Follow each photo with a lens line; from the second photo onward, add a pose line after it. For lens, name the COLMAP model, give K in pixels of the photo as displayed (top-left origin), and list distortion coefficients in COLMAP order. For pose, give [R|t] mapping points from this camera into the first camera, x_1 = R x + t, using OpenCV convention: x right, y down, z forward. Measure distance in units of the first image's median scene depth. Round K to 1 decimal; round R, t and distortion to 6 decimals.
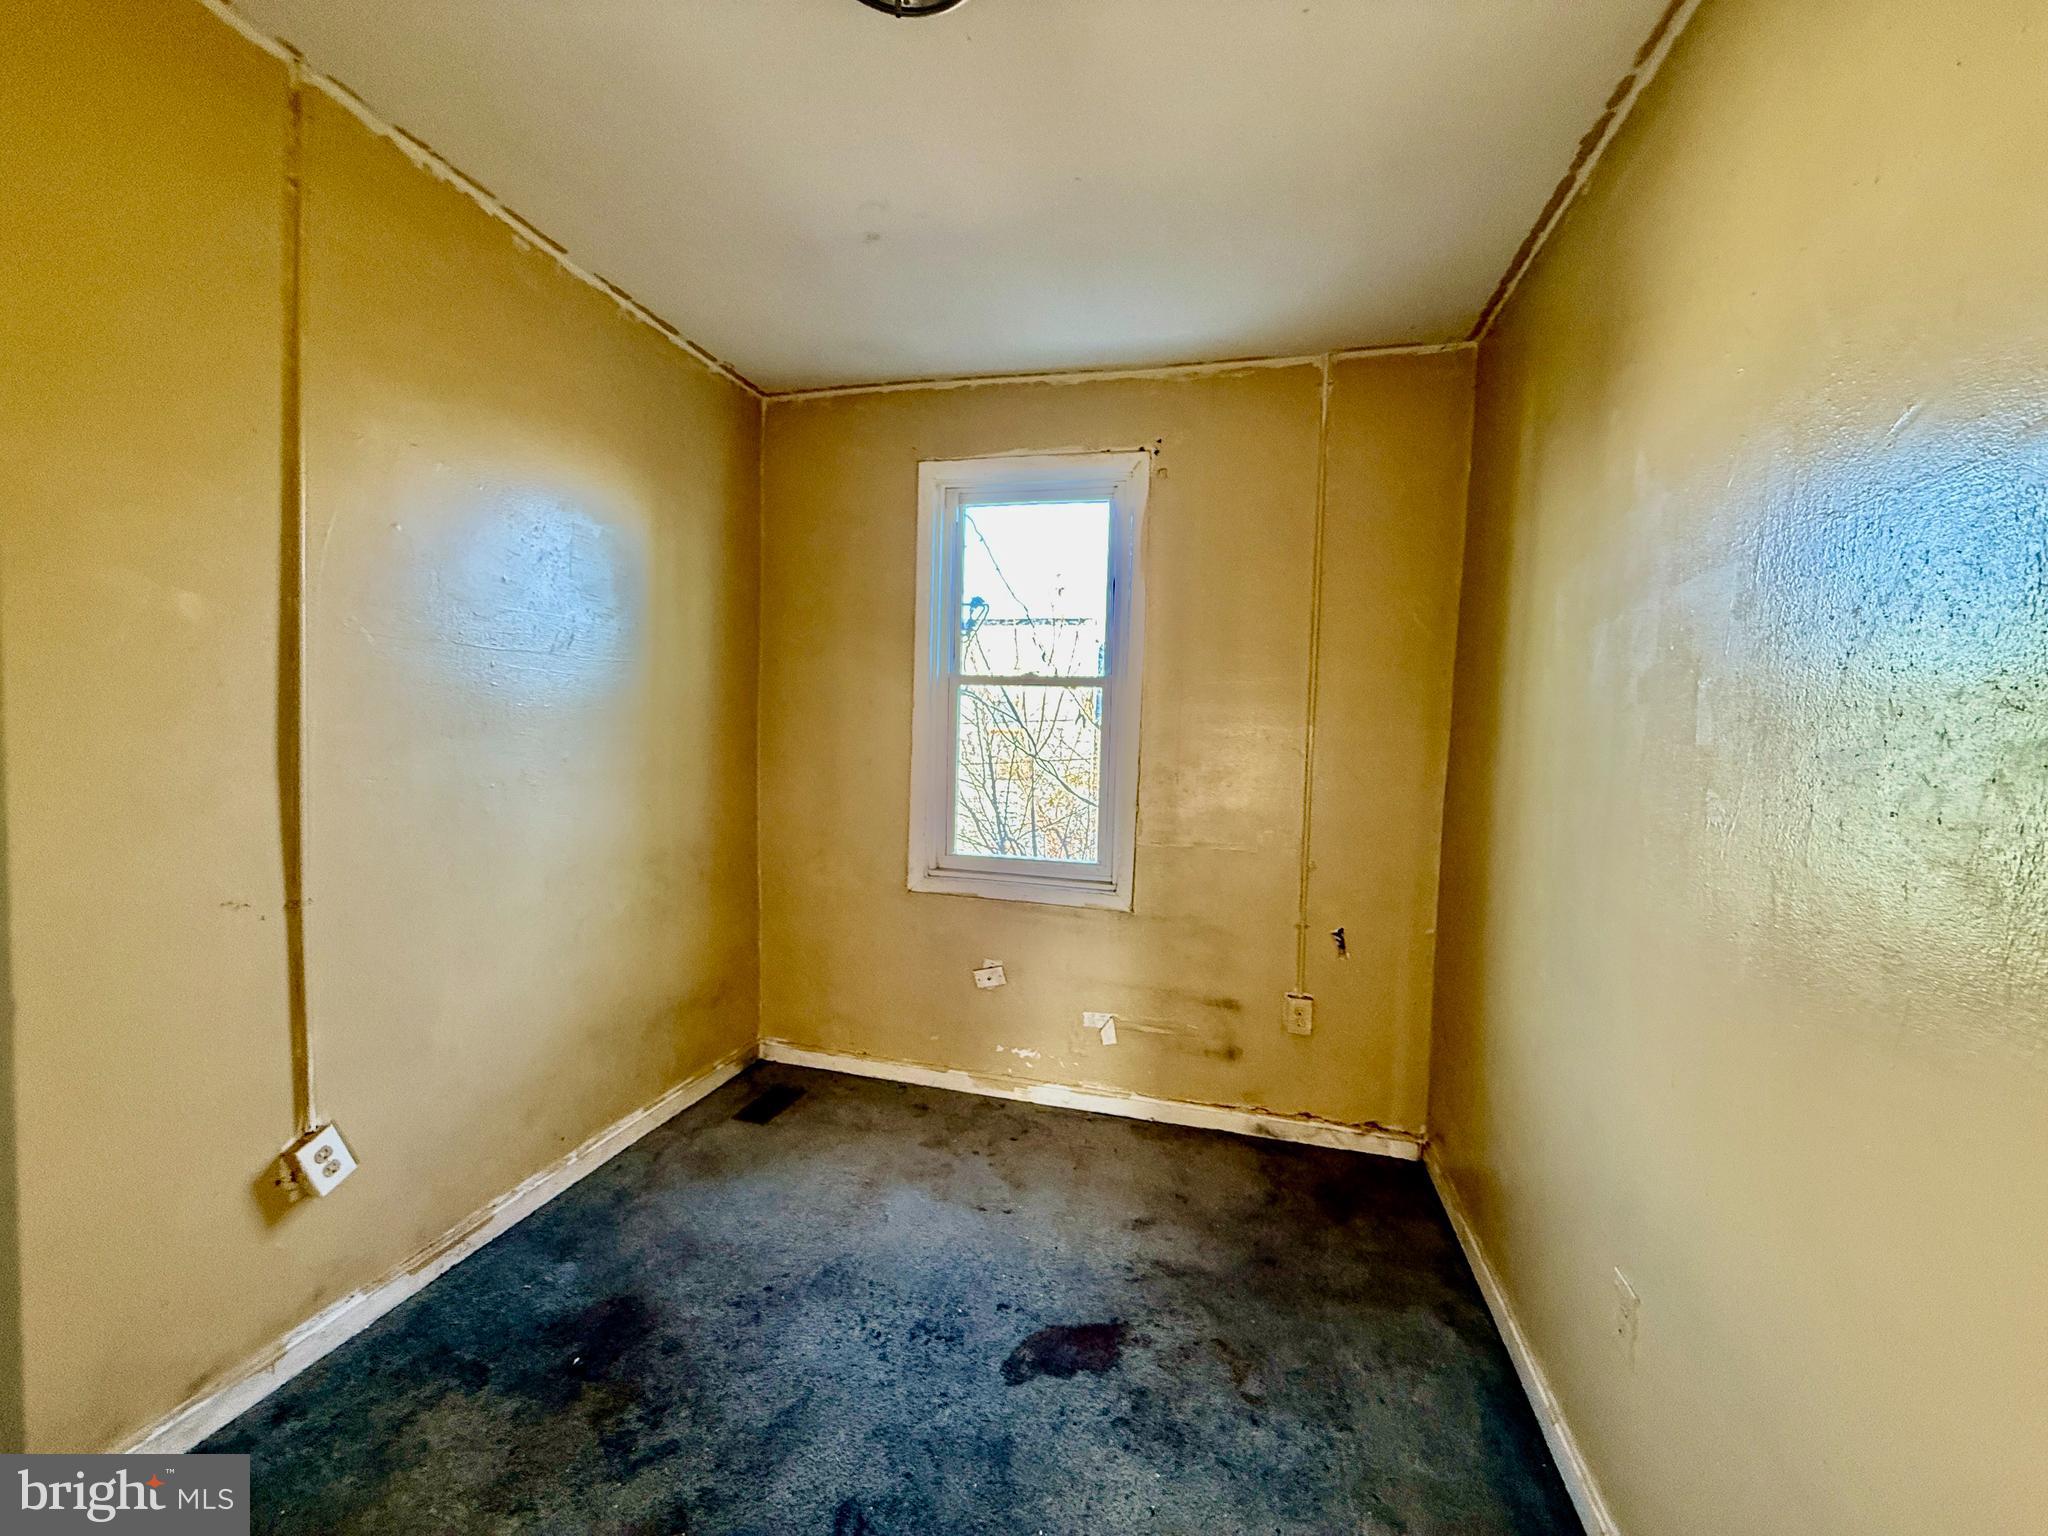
lens RADIAL K [[815.8, 0, 1024.0], [0, 815.8, 768.0], [0, 0, 1]] dist [-0.000234, 0.000087]
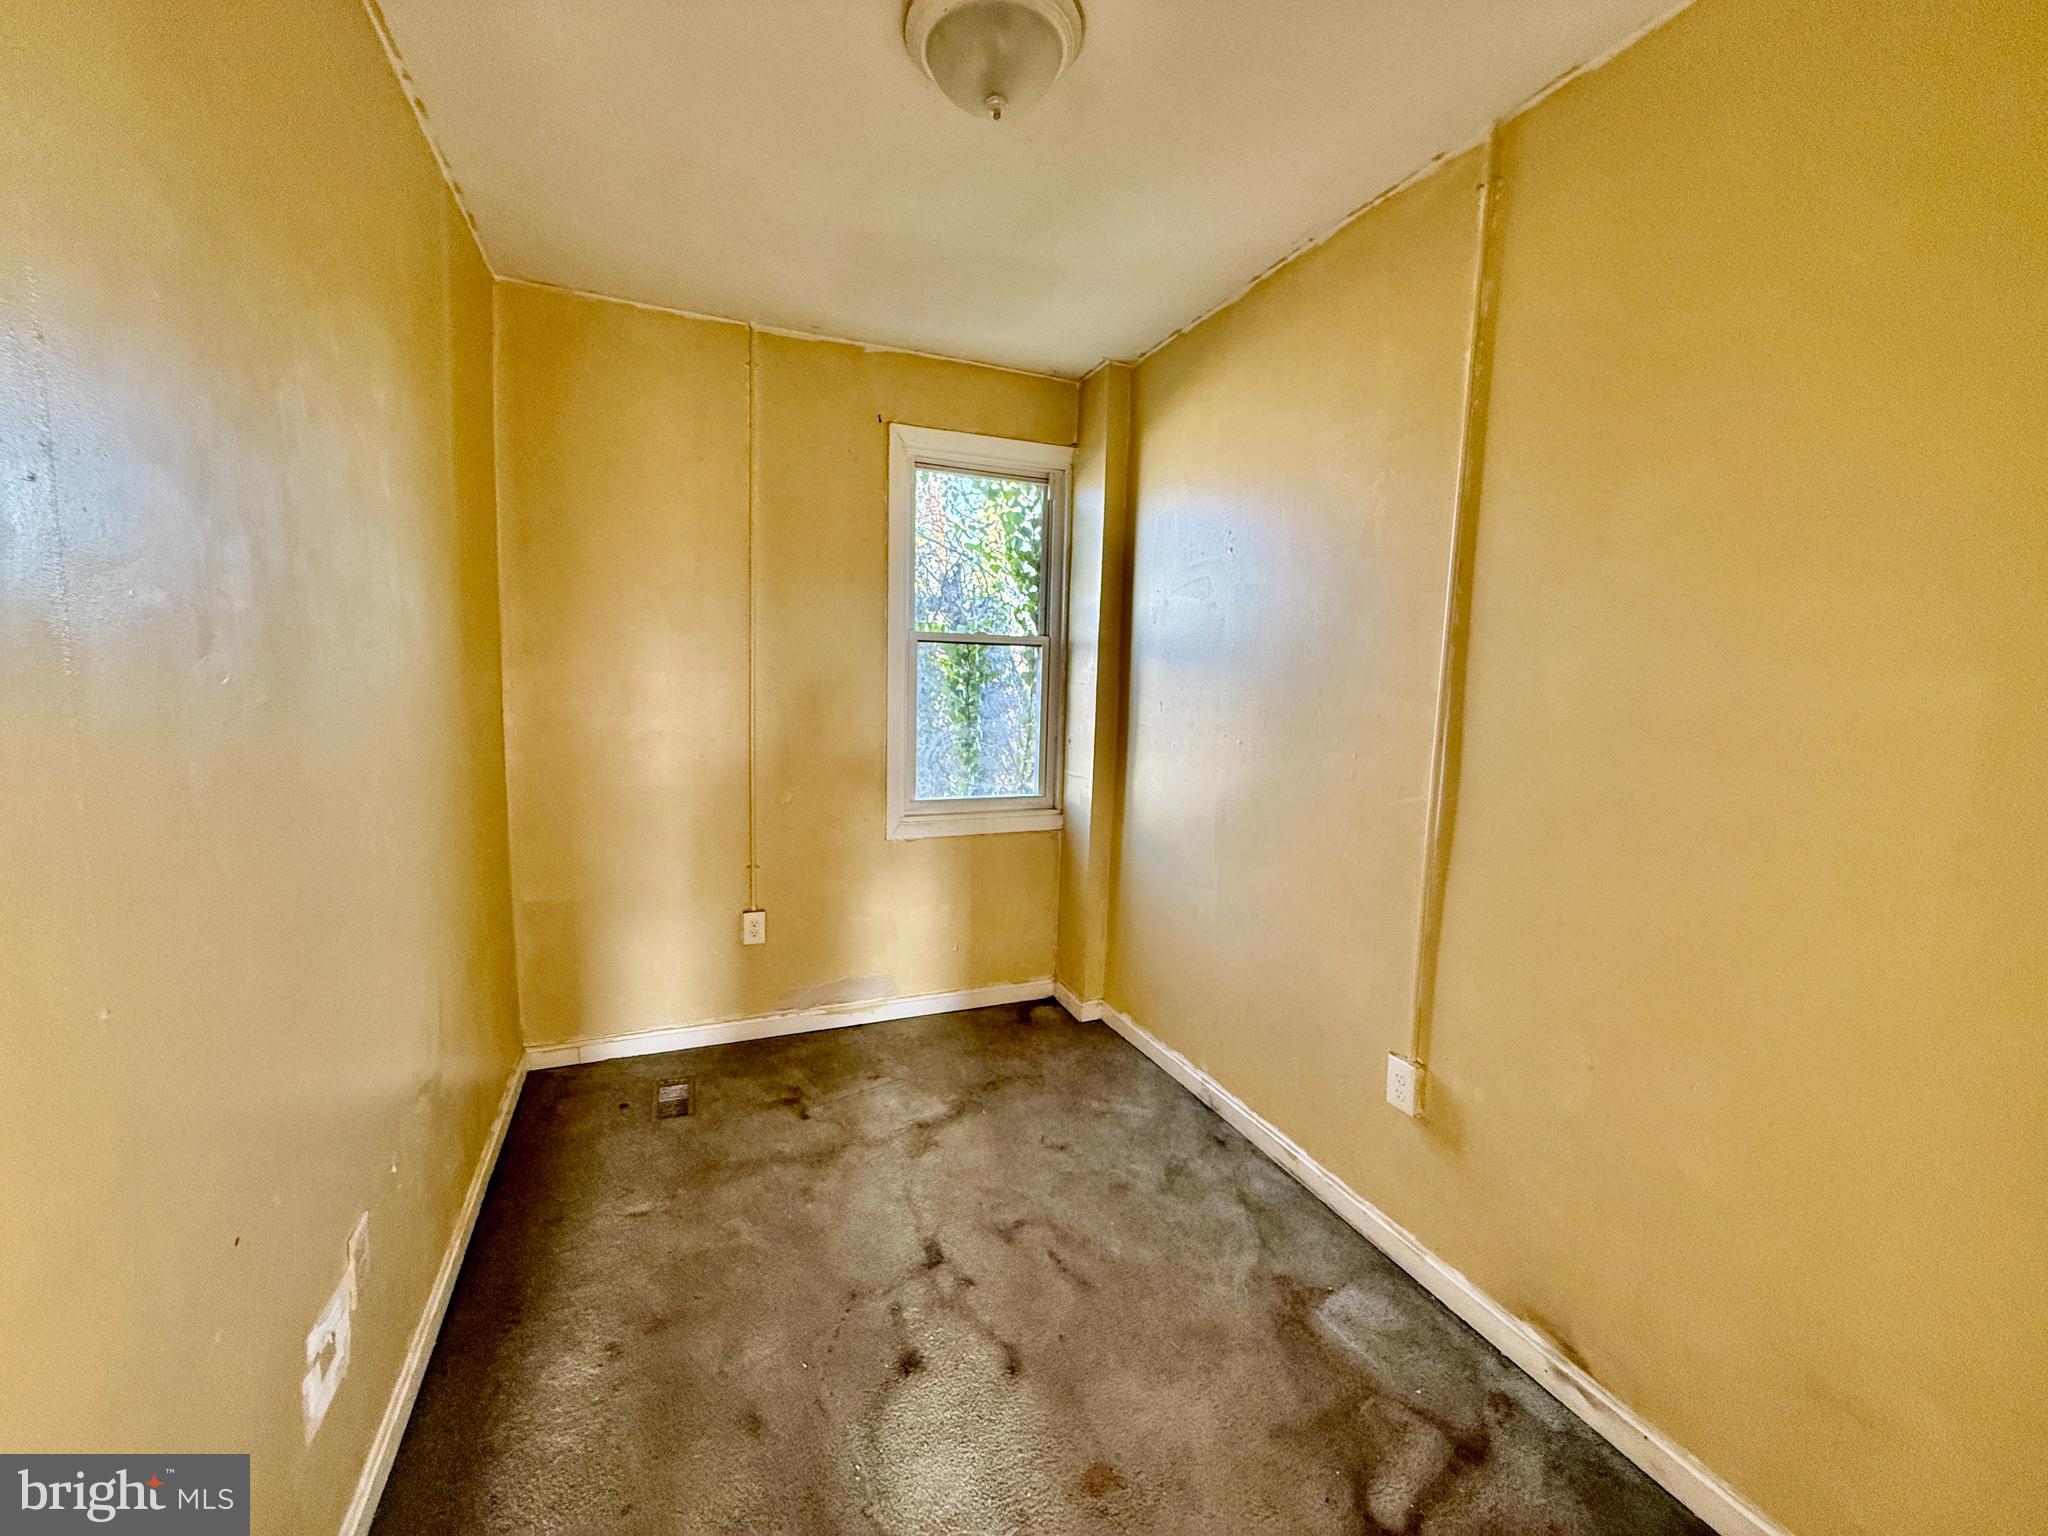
lens RADIAL K [[815.8, 0, 1024.0], [0, 815.8, 768.0], [0, 0, 1]] dist [-0.000234, 0.000087]
pose [[0.773674, -0.087894, 0.627458, -0.497556], [0.023303, 0.993608, 0.110451, -0.040843], [-0.633155, -0.070832, 0.770777, 0.054272]]
